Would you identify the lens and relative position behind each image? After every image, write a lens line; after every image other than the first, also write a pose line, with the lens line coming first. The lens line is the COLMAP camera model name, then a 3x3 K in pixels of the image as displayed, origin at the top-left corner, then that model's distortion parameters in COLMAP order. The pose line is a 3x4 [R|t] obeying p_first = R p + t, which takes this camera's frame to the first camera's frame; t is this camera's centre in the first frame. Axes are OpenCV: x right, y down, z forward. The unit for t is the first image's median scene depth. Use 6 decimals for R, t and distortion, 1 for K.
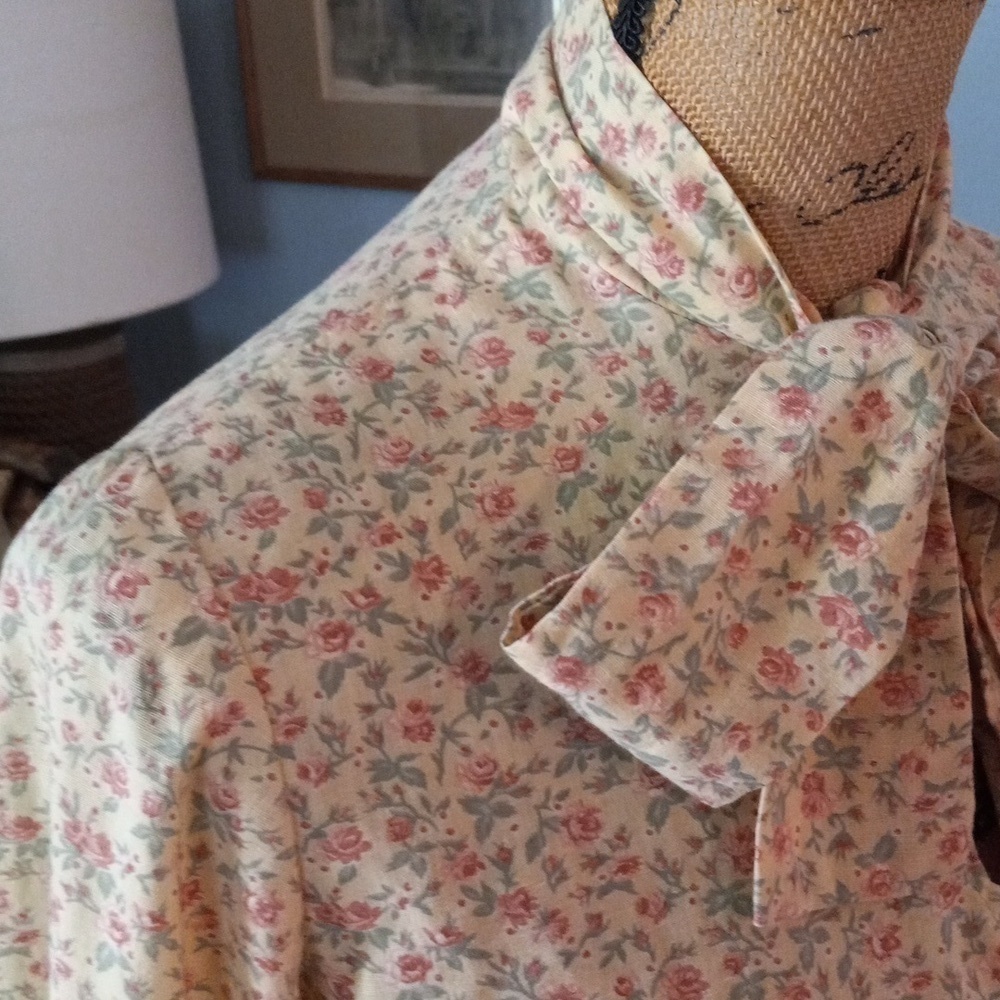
lens RADIAL K [[1406.1, 0, 512.7], [0, 1406.1, 481.2], [0, 0, 1]] dist [0.239502, -0.857083]
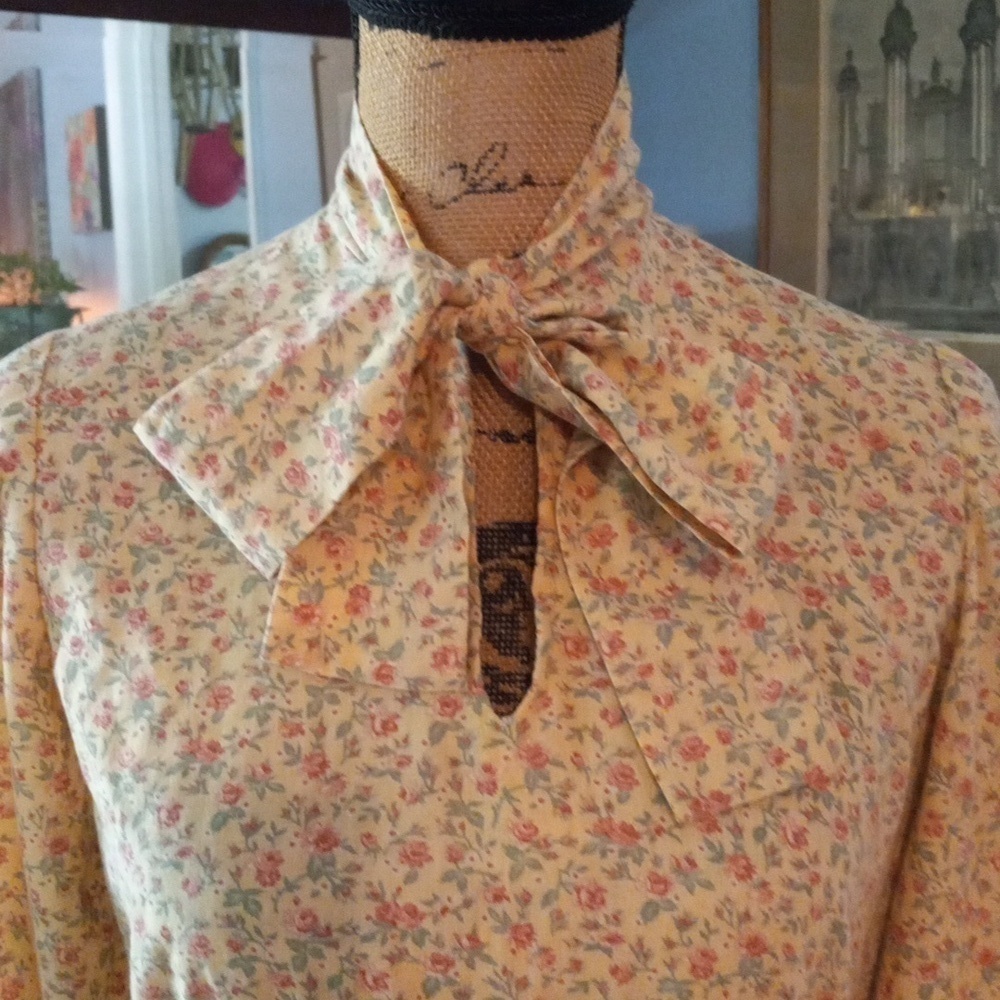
lens RADIAL K [[1406.1, 0, 512.7], [0, 1406.1, 481.2], [0, 0, 1]] dist [0.239502, -0.857083]
pose [[0.852609, 0.104745, -0.511944, 1.115261], [-0.212452, 0.964562, -0.156473, 0.317242], [0.477412, 0.242174, 0.844647, -0.113632]]
